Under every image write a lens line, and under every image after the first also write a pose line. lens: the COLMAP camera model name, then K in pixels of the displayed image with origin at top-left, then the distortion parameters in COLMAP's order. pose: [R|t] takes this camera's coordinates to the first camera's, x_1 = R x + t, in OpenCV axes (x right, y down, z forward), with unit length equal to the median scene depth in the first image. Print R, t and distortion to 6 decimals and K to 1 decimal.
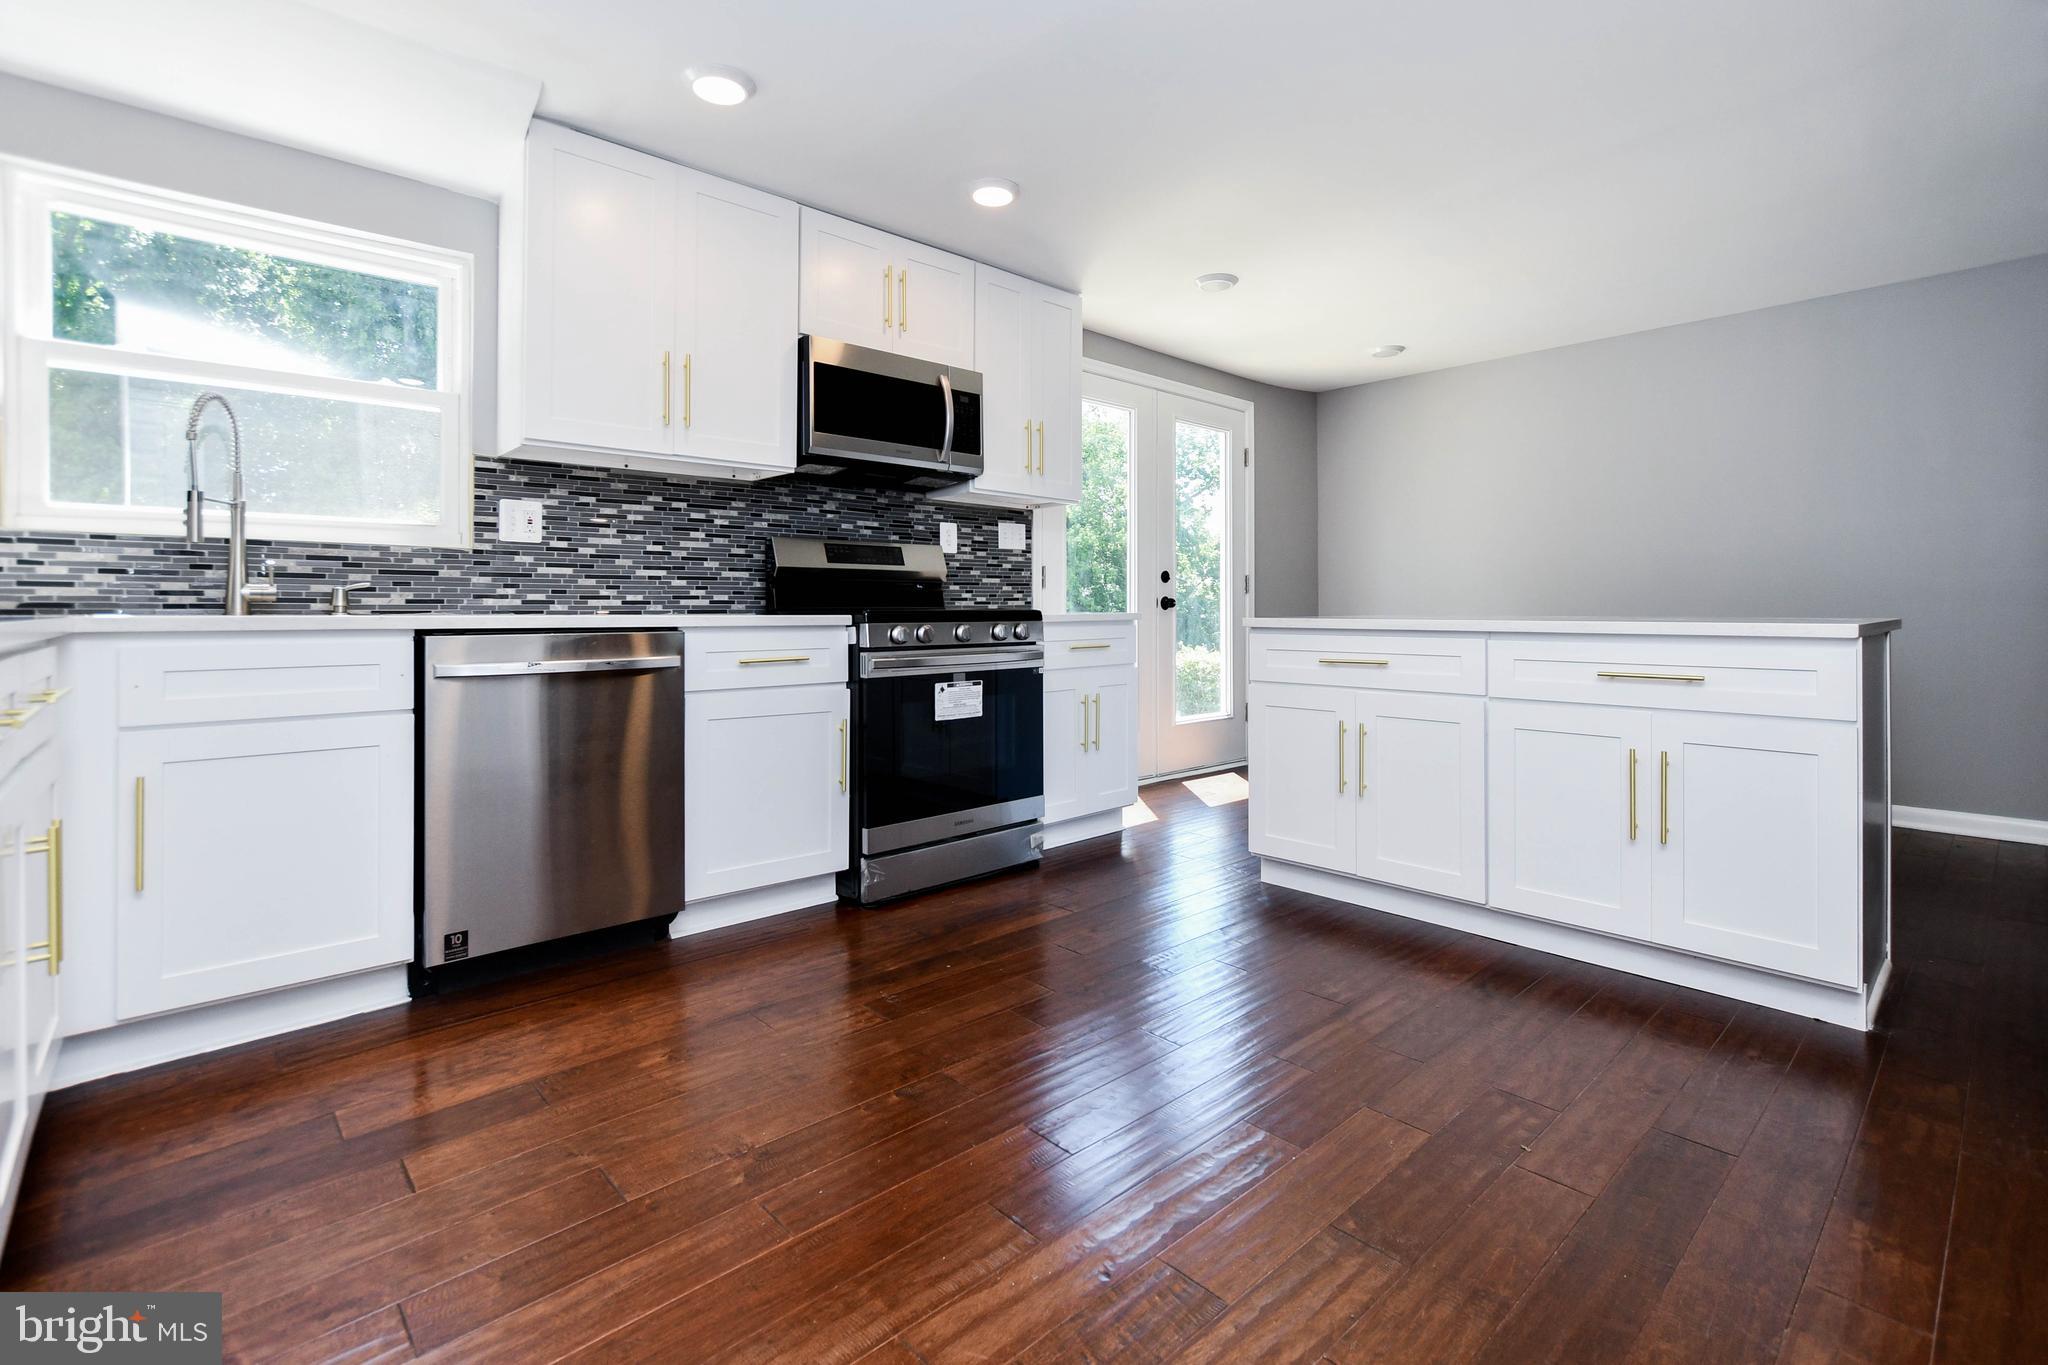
lens RADIAL K [[935.3, 0, 1020.9], [0, 935.3, 607.2], [0, 0, 1]] dist [-0.000964, 0.000760]
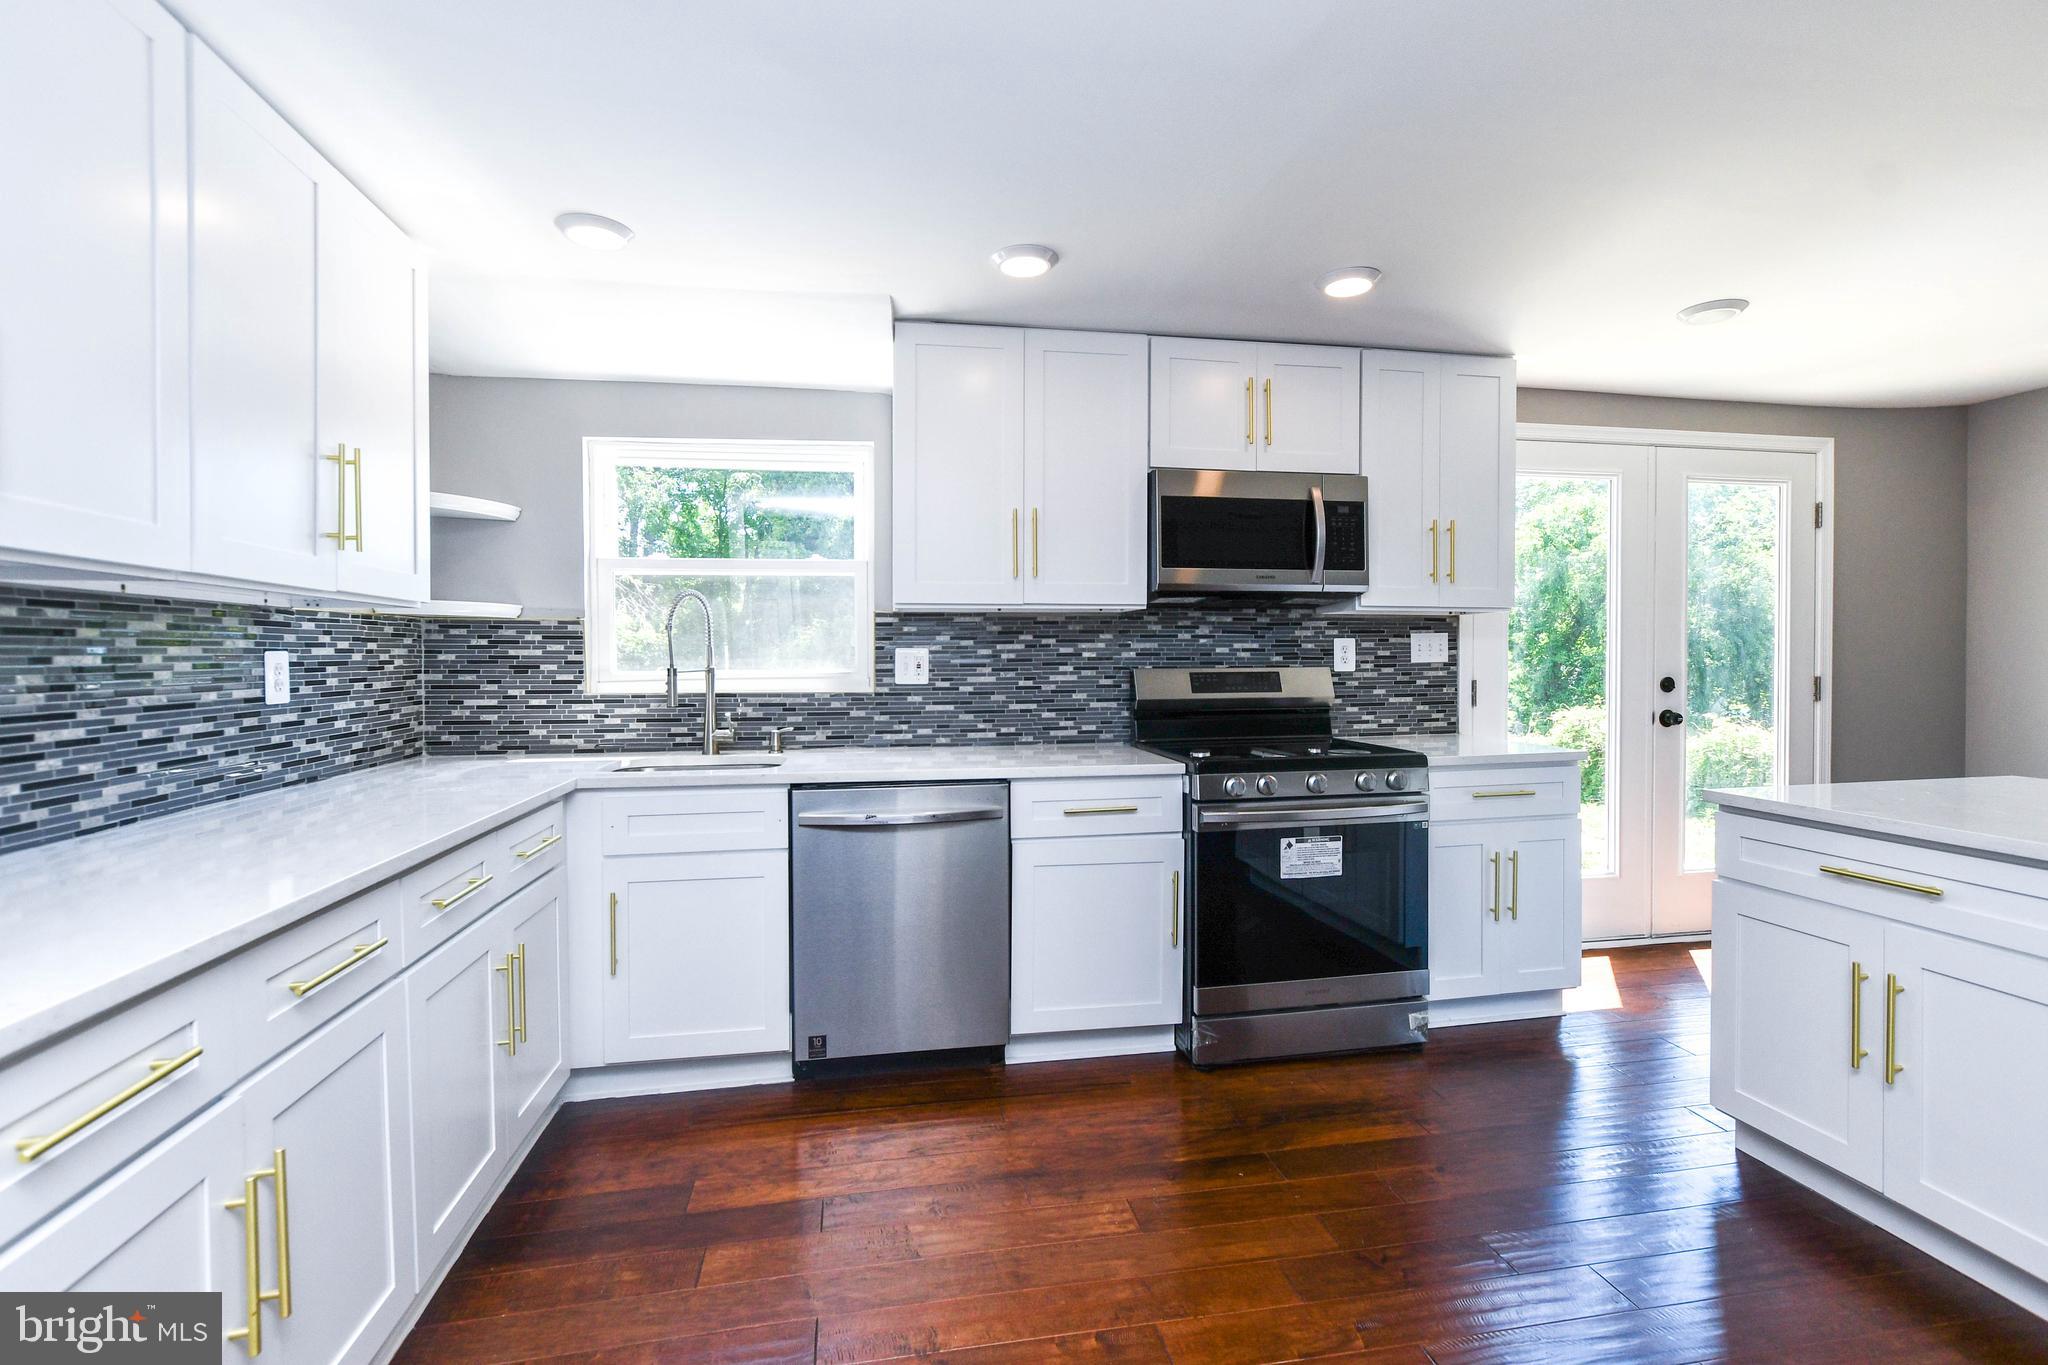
lens RADIAL K [[910.0, 0, 1025.2], [0, 910.0, 671.3], [0, 0, 1]] dist [-0.007315, 0.000648]
pose [[0.845353, 0.007948, -0.534149, 0.166238], [0.004726, 0.999739, 0.022355, -0.100089], [0.534187, -0.021422, 0.845095, 0.114584]]
